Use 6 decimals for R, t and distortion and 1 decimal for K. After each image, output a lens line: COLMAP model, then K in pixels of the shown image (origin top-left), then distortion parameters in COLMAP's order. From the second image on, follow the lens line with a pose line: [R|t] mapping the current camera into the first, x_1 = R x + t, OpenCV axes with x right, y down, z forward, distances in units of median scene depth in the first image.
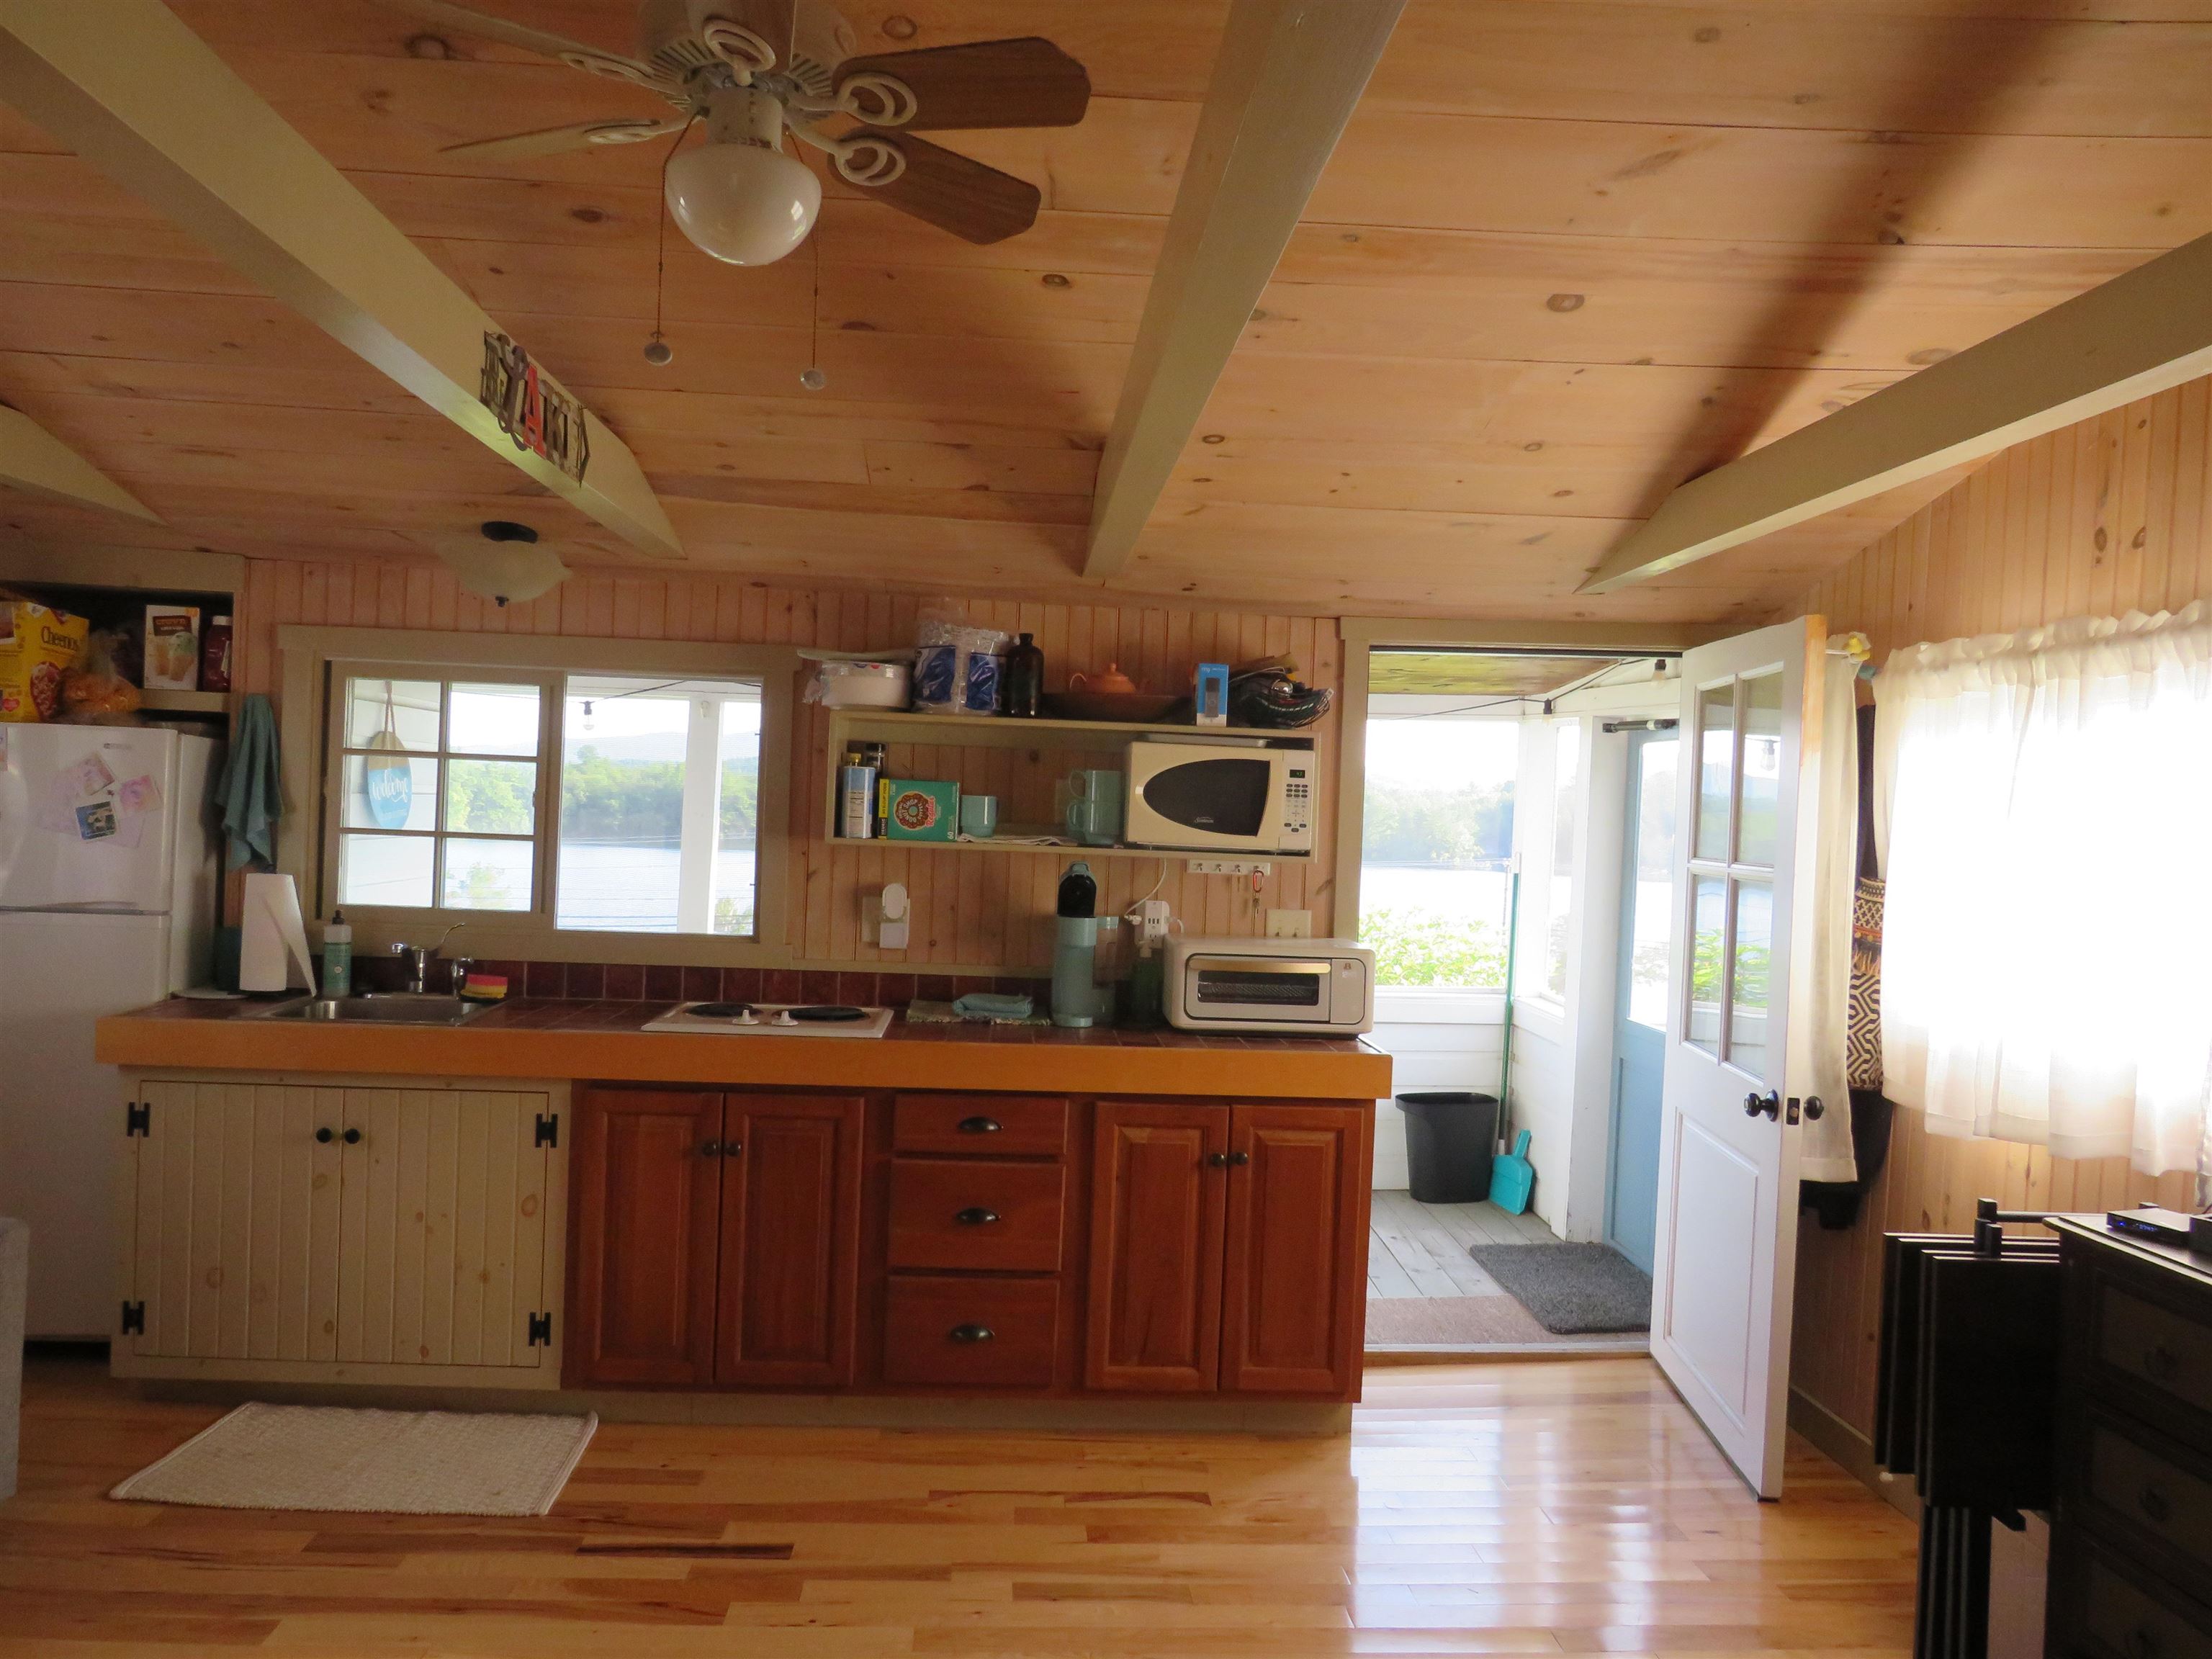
lens RADIAL K [[1589.0, 0, 1102.0], [0, 1589.0, 829.3], [0, 0, 1]] dist [-0.012057, 0.000094]
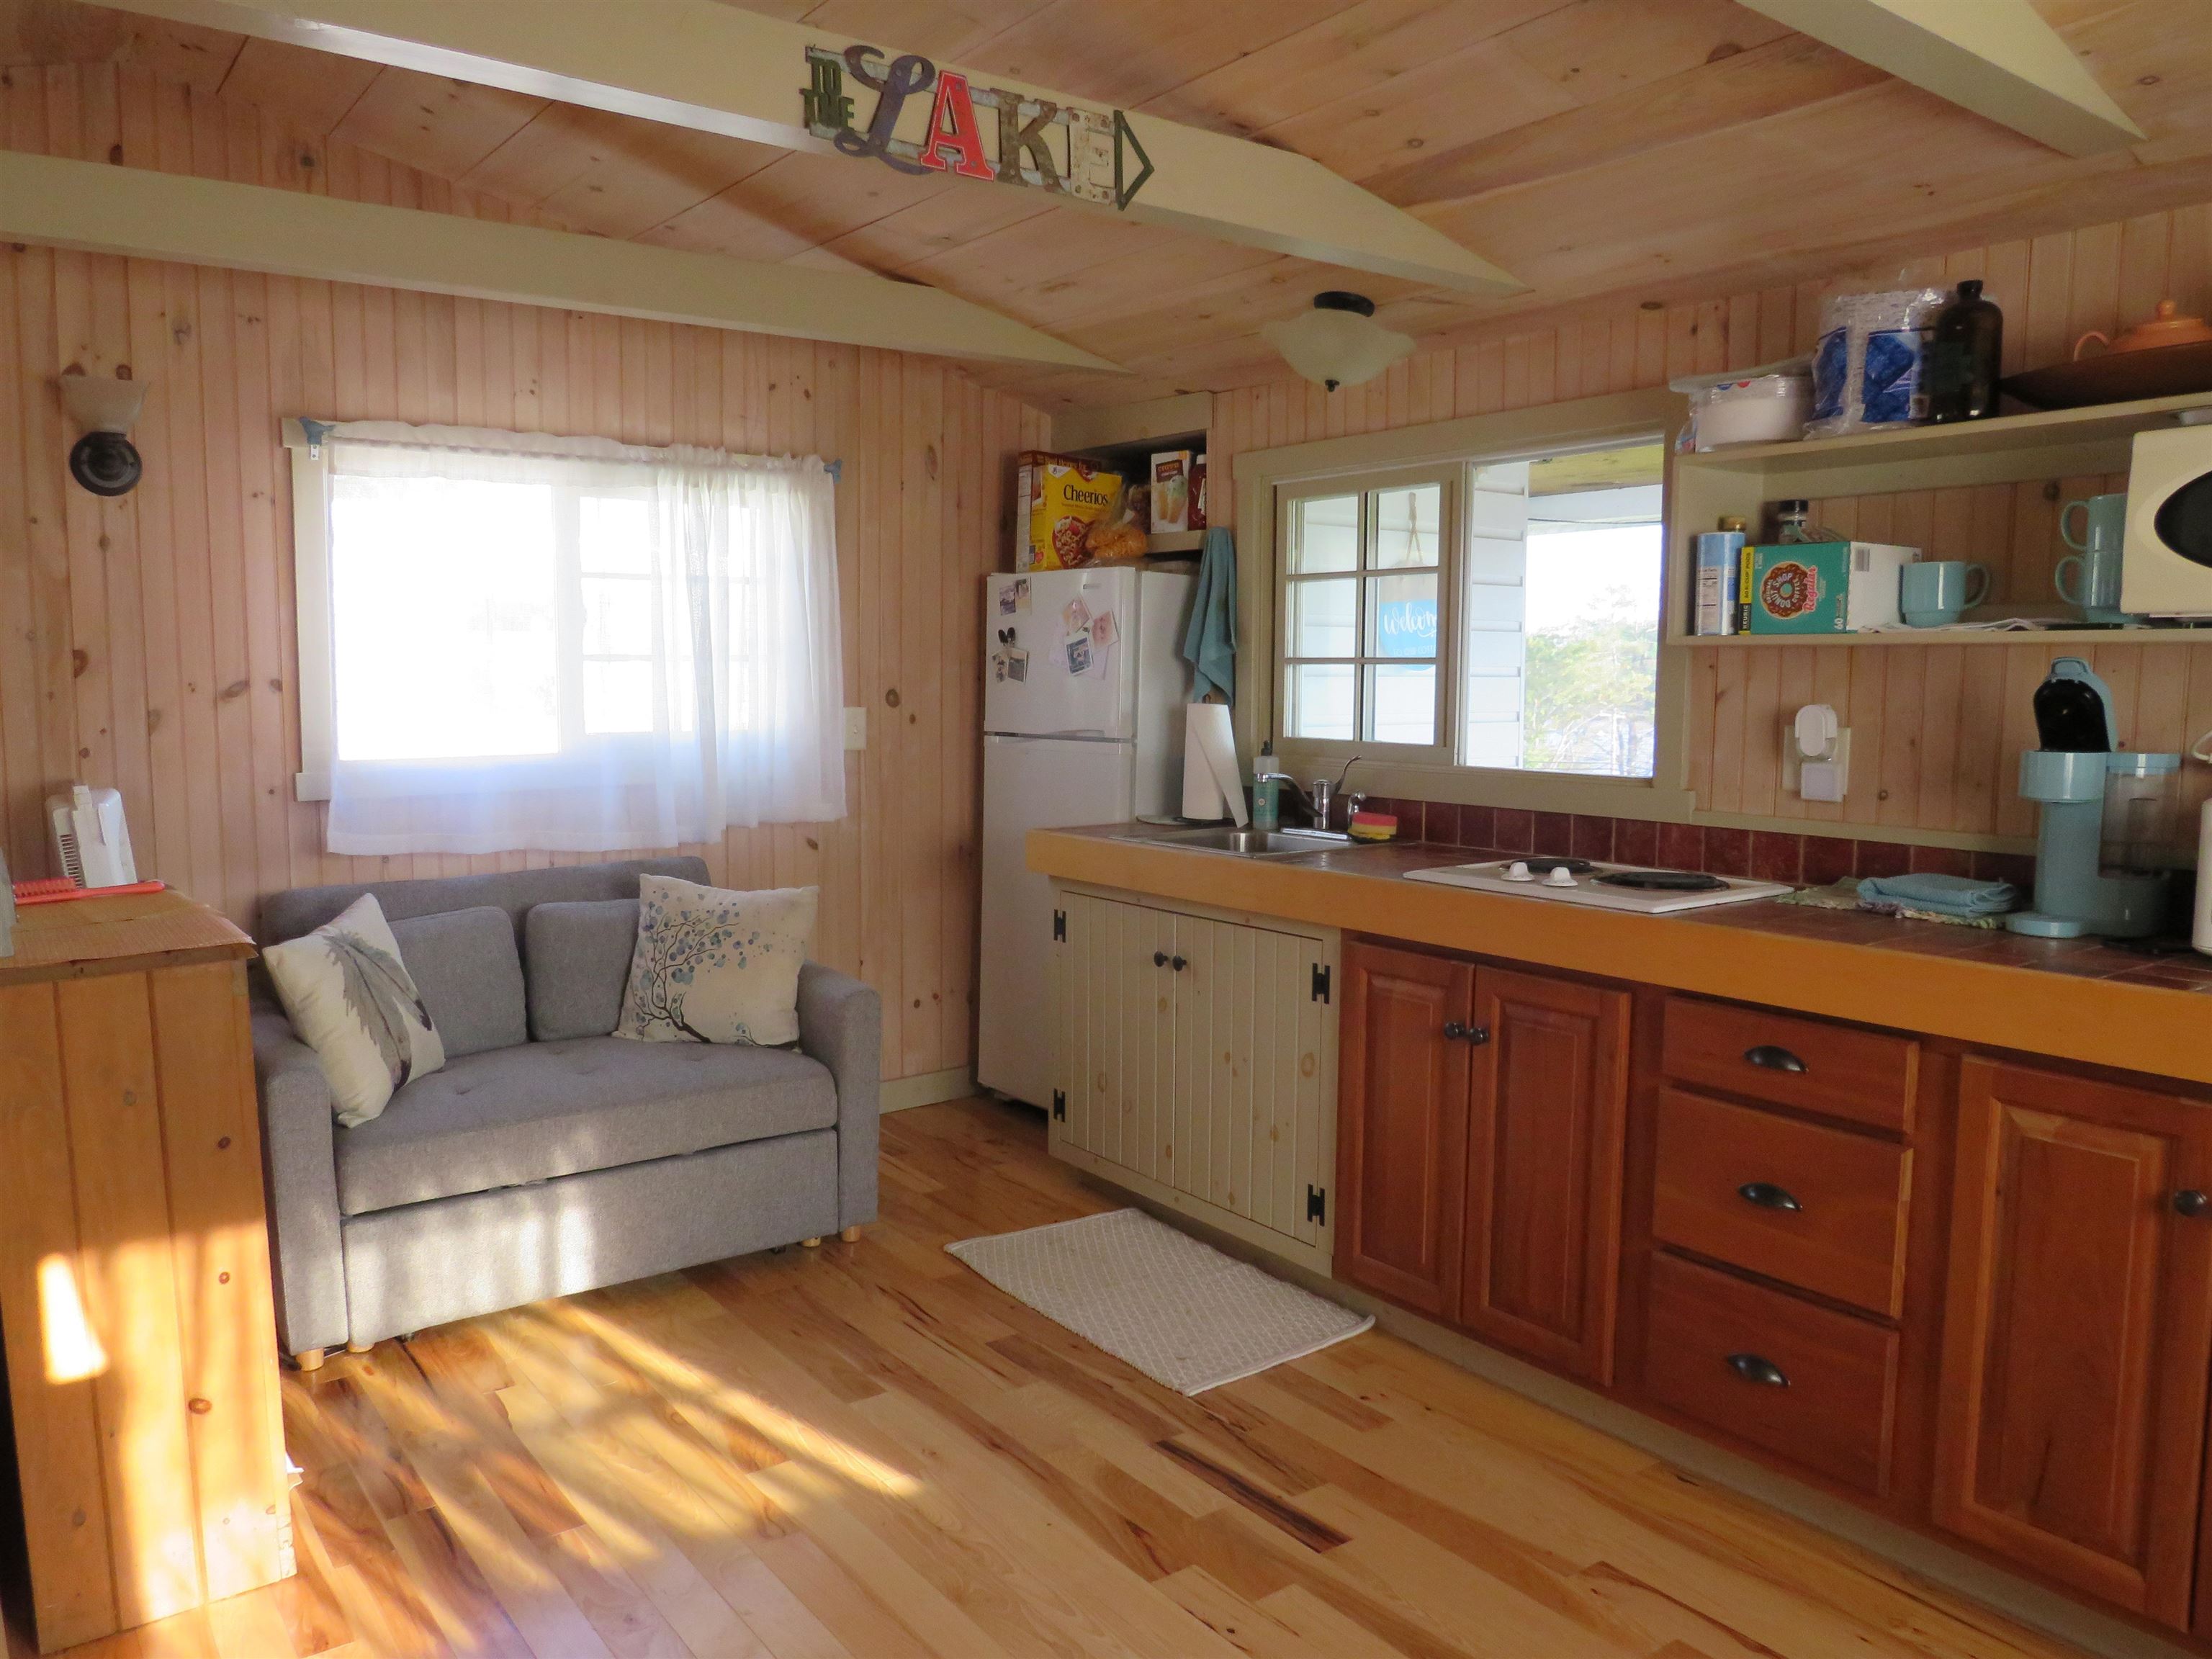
lens RADIAL K [[1589.0, 0, 1103.7], [0, 1589.0, 826.5], [0, 0, 1]] dist [-0.012057, 0.000094]
pose [[0.543541, 0.044117, -0.838222, 0.295855], [0.005904, 0.998392, 0.056375, 0.049552], [0.839362, -0.035591, 0.542407, 0.397739]]
